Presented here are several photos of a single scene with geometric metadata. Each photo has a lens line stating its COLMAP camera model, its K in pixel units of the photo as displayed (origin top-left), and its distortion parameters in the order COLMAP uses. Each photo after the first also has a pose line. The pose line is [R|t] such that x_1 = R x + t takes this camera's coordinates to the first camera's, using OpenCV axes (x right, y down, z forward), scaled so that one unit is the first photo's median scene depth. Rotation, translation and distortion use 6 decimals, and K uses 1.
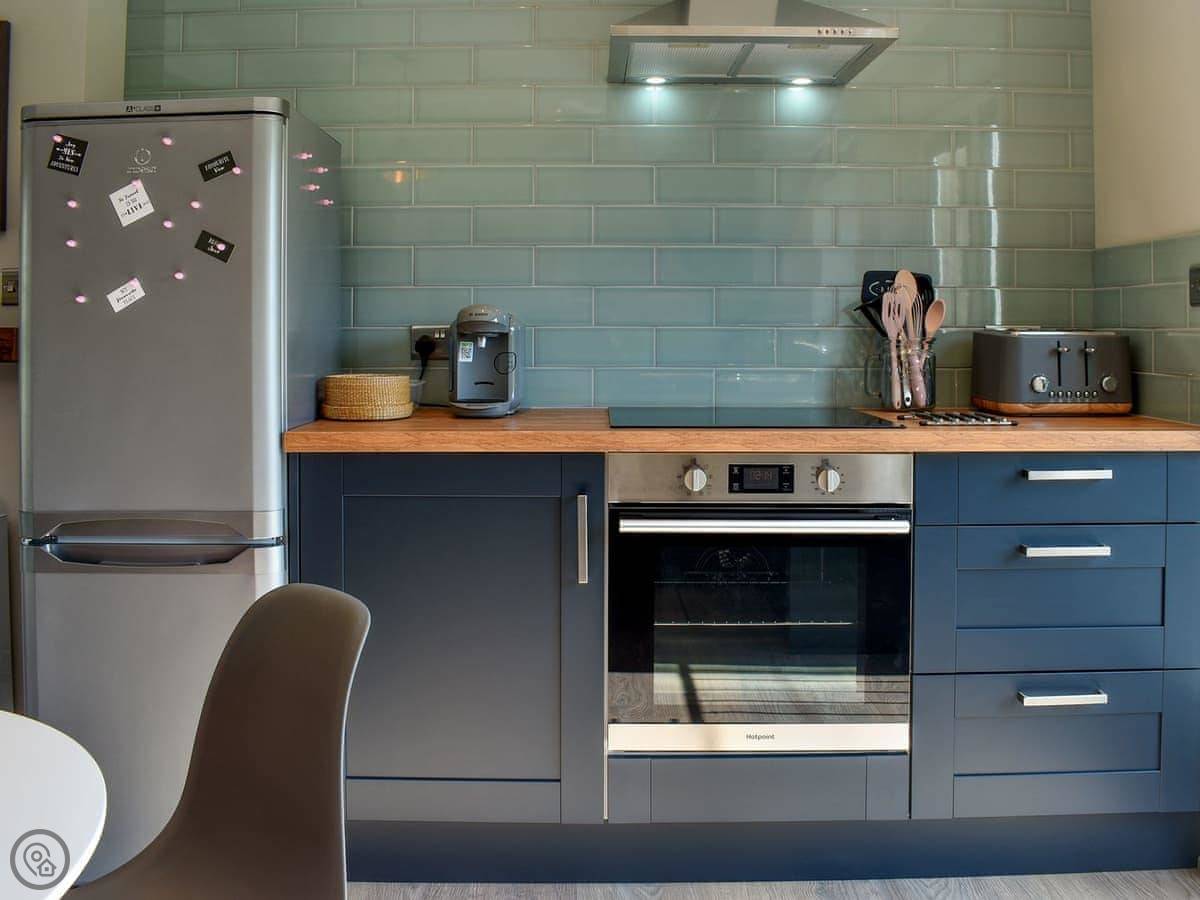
lens RADIAL K [[1044.0, 0, 600.2], [0, 1044.0, 342.0], [0, 0, 1]] dist [-0.108975, -0.000515]
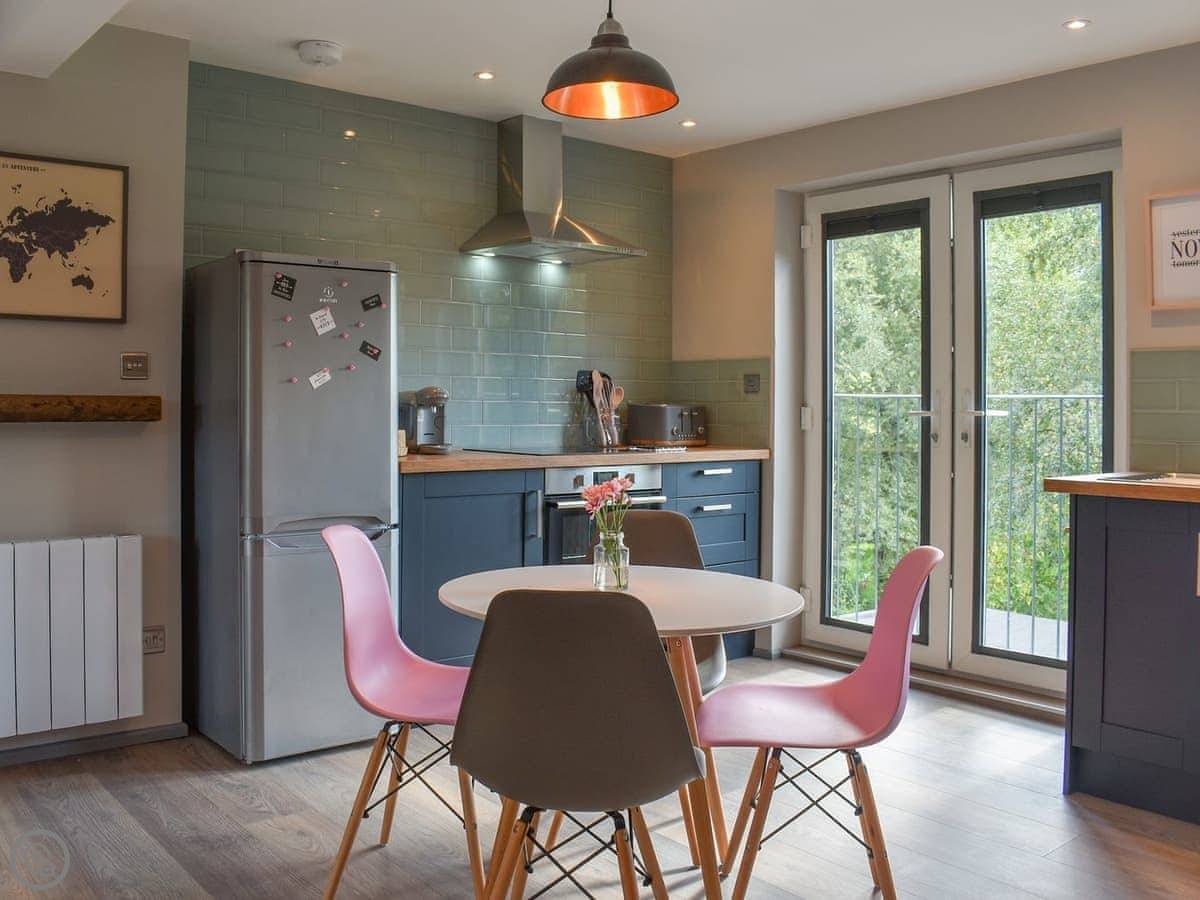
lens RADIAL K [[1084.9, 0, 598.3], [0, 1084.9, 386.7], [0, 0, 1]] dist [-0.077023, 0.014041]
pose [[0.743624, 0.015028, 0.668429, -1.232172], [0.002022, 0.999692, -0.024725, 0.007923], [-0.668595, 0.019738, 0.743365, -0.523018]]
